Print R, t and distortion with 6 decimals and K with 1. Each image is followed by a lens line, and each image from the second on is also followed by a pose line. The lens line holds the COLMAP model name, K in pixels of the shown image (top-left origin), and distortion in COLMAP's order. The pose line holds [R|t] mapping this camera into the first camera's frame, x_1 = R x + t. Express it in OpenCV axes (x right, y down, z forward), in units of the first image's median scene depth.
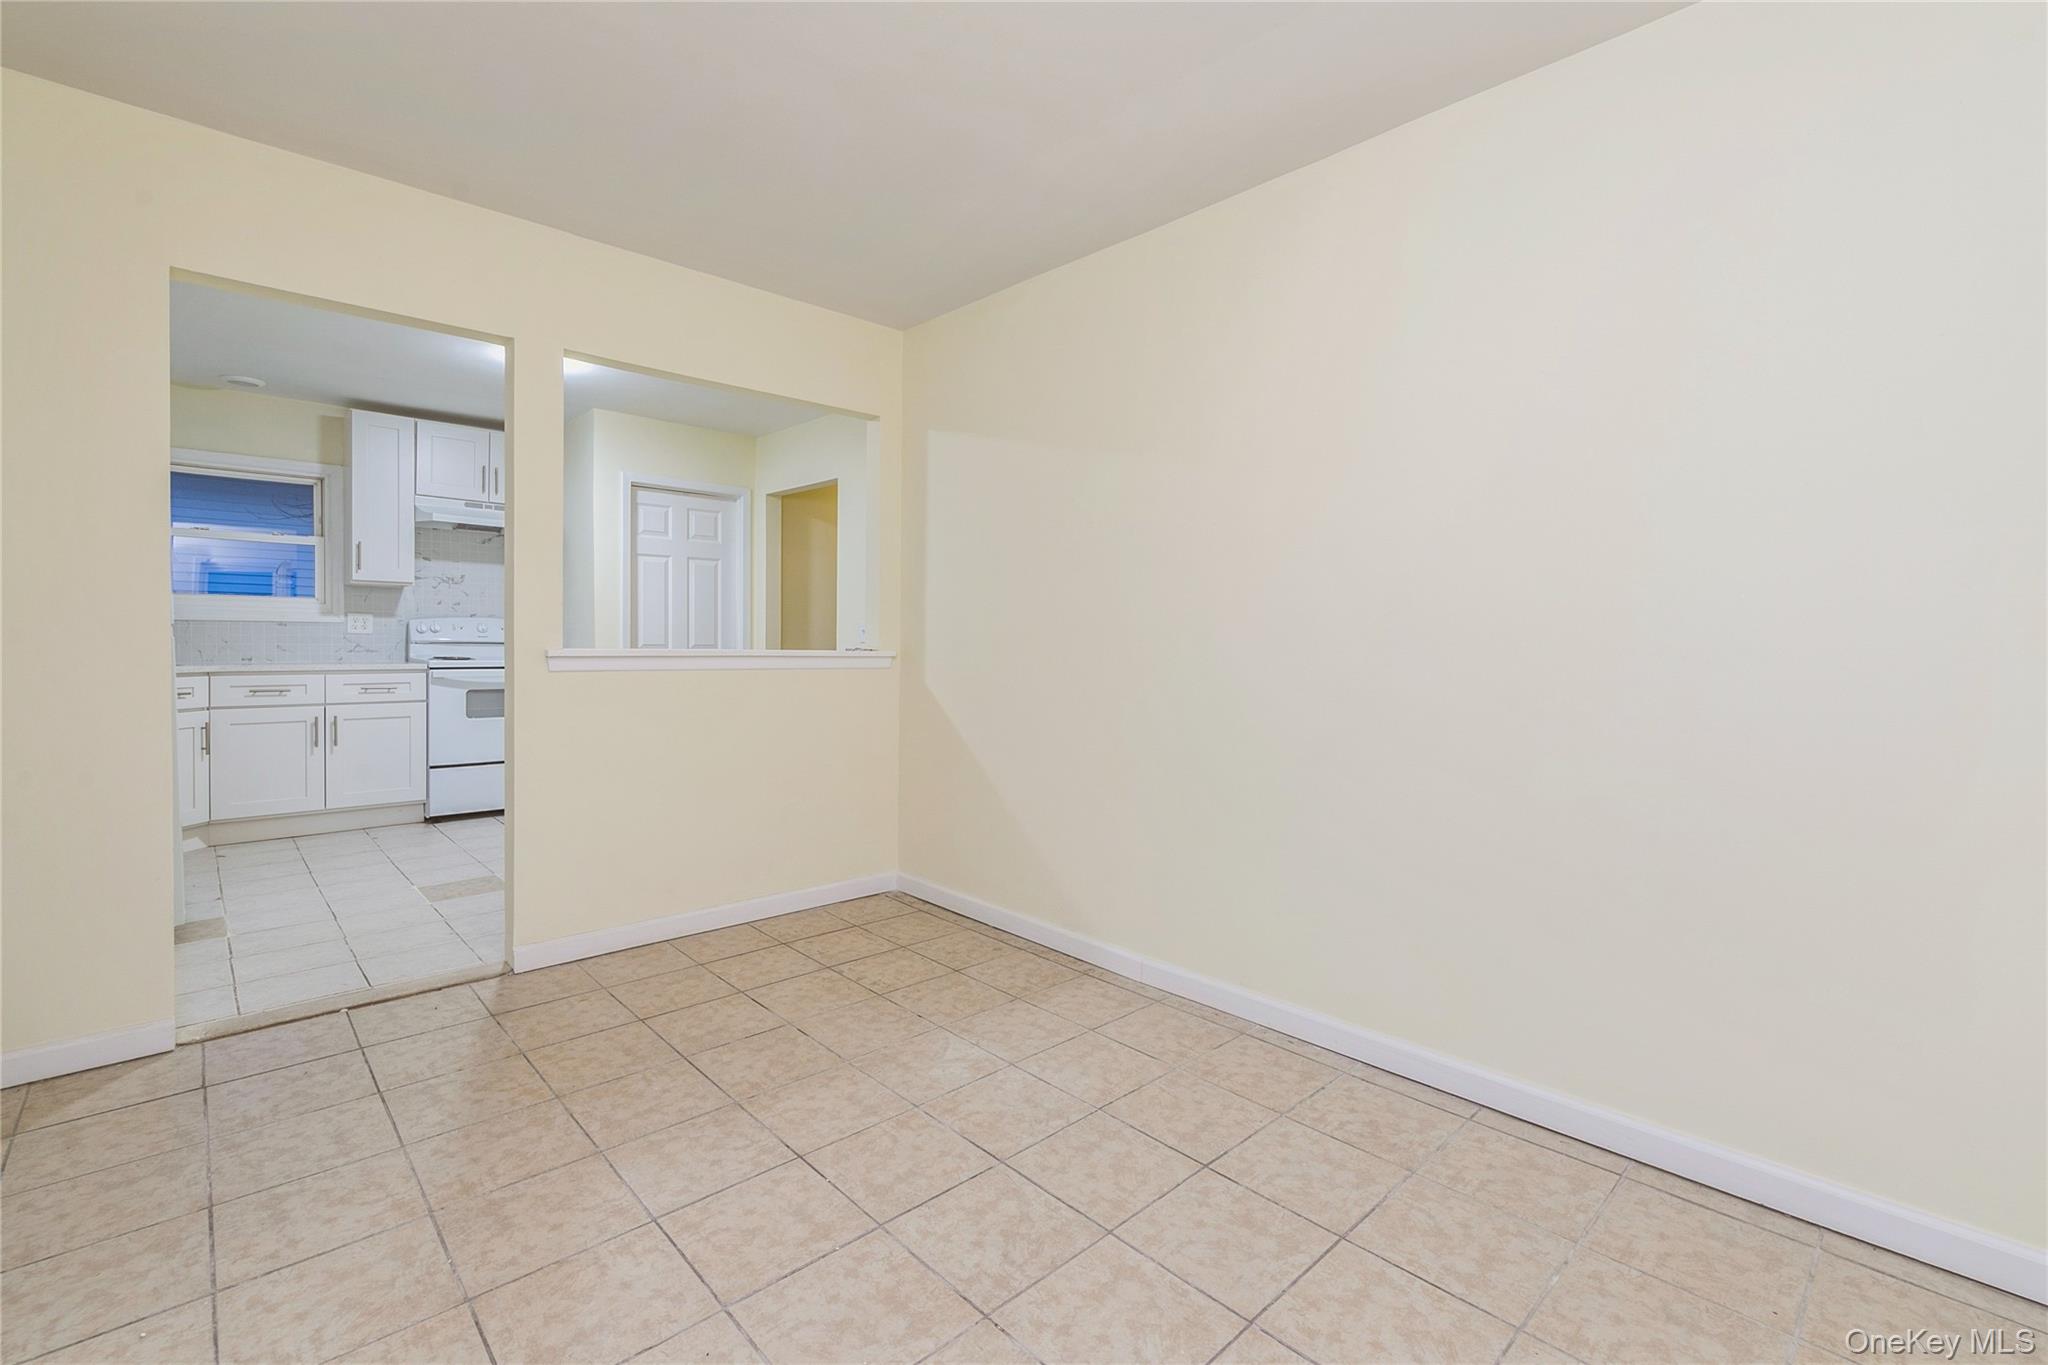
lens RADIAL K [[905.4, 0, 1042.5], [0, 905.4, 653.8], [0, 0, 1]] dist [0.001184, -0.000681]
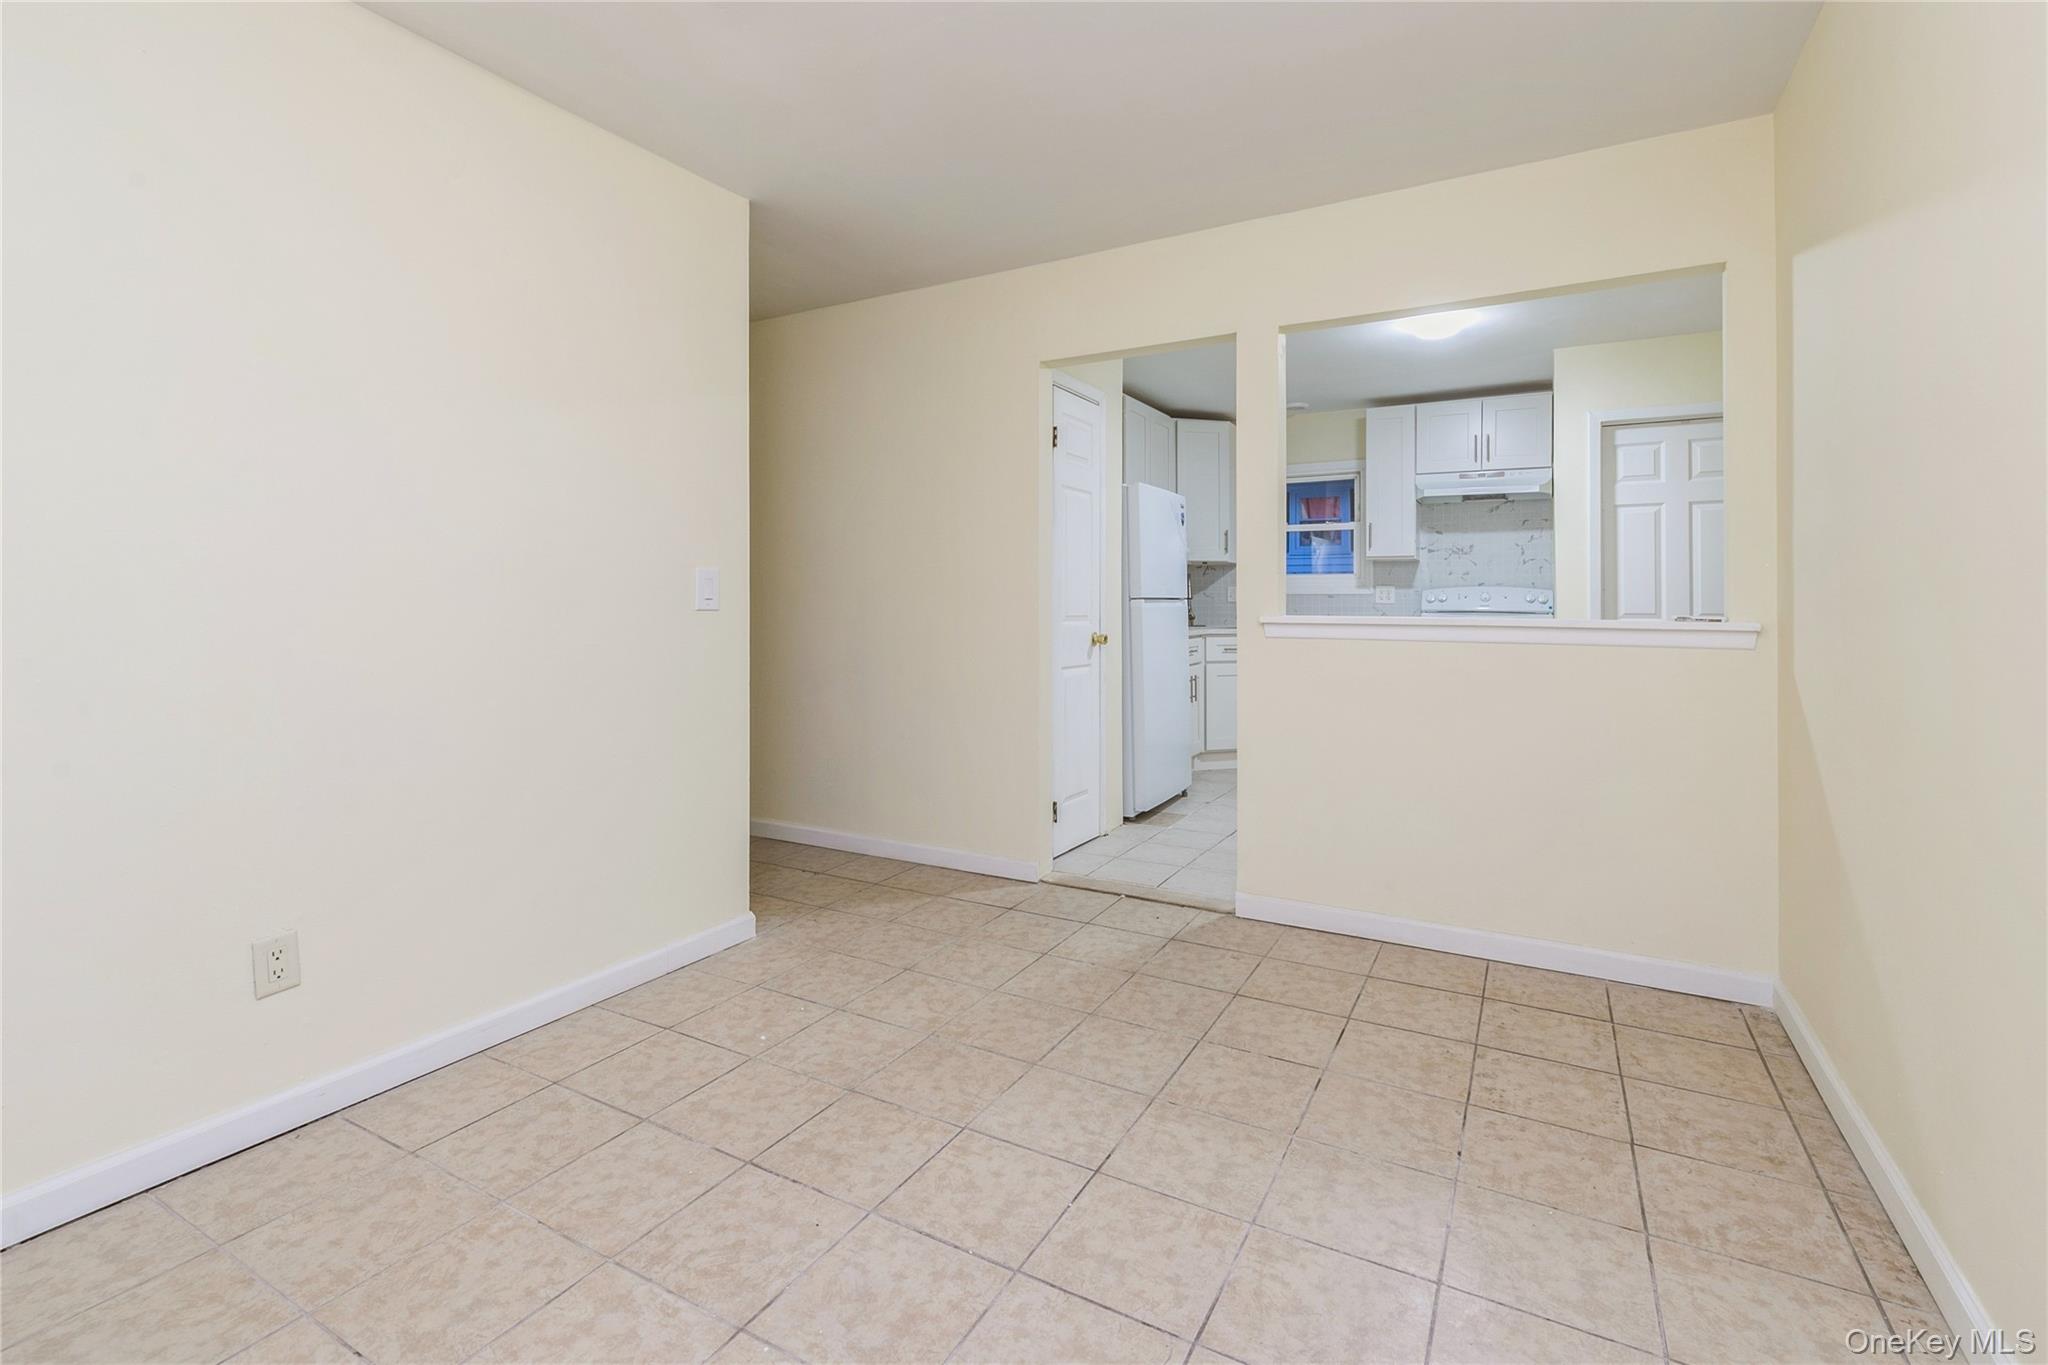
lens RADIAL K [[925.8, 0, 1023.3], [0, 925.8, 591.3], [0, 0, 1]] dist [0.000302, -0.000126]
pose [[0.285854, -0.022416, -0.958011, 0.253046], [-0.013912, 0.999524, -0.027539, 0.000376], [0.958172, 0.021200, 0.285407, 0.269424]]
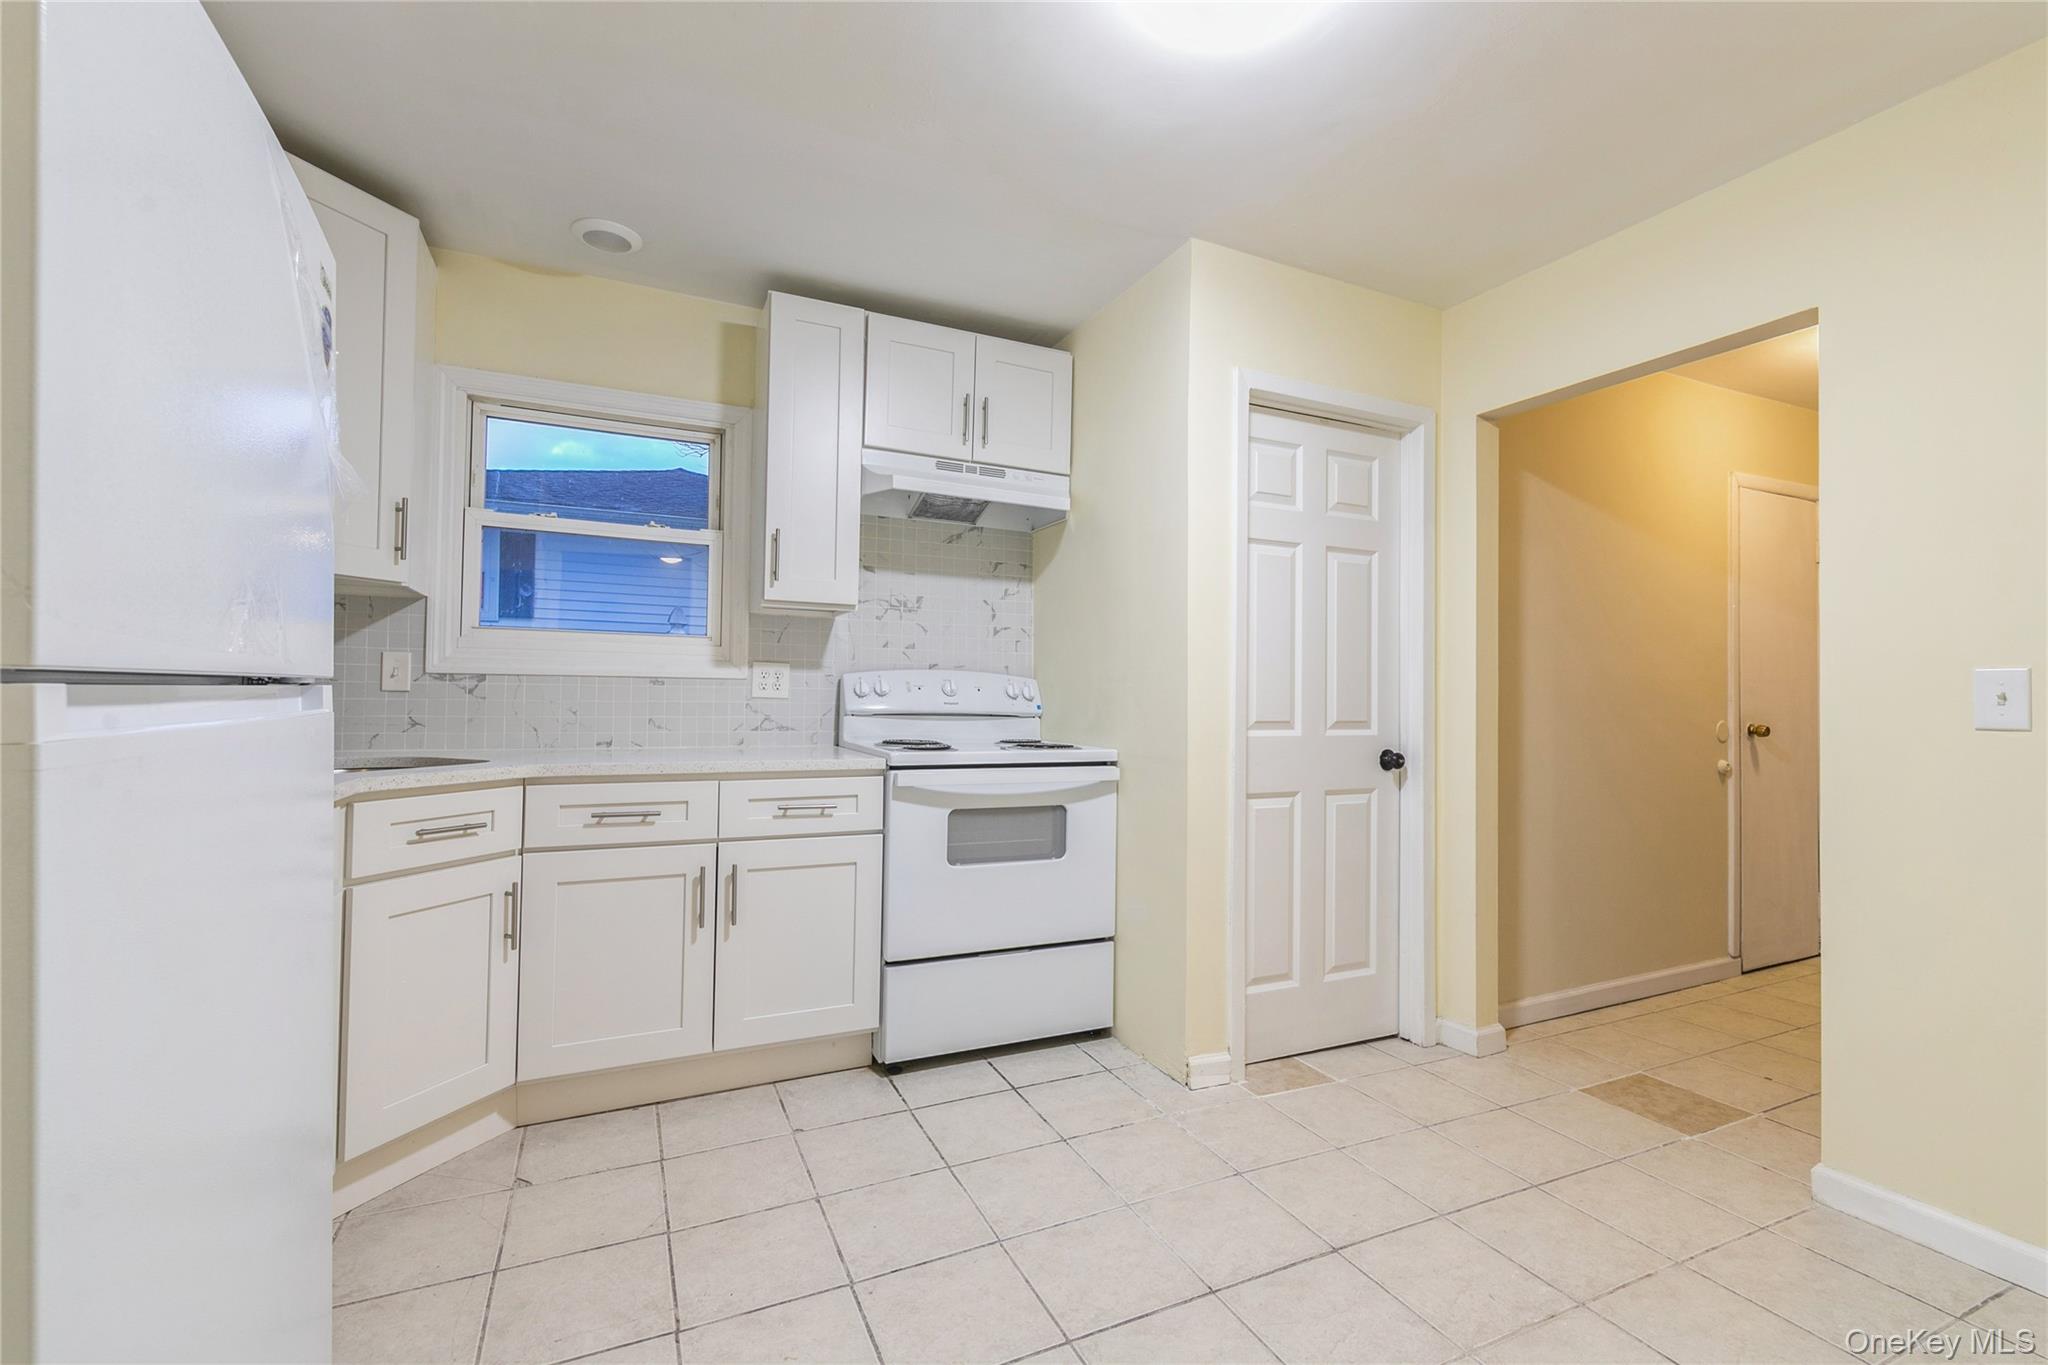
lens RADIAL K [[891.9, 0, 1031.6], [0, 891.9, 671.9], [0, 0, 1]] dist [0.000817, -0.000238]
pose [[0.947004, -0.005730, -0.321170, -0.471003], [-0.009207, 0.998946, -0.044969, -0.017114], [0.321089, 0.045543, 0.945953, 0.587841]]
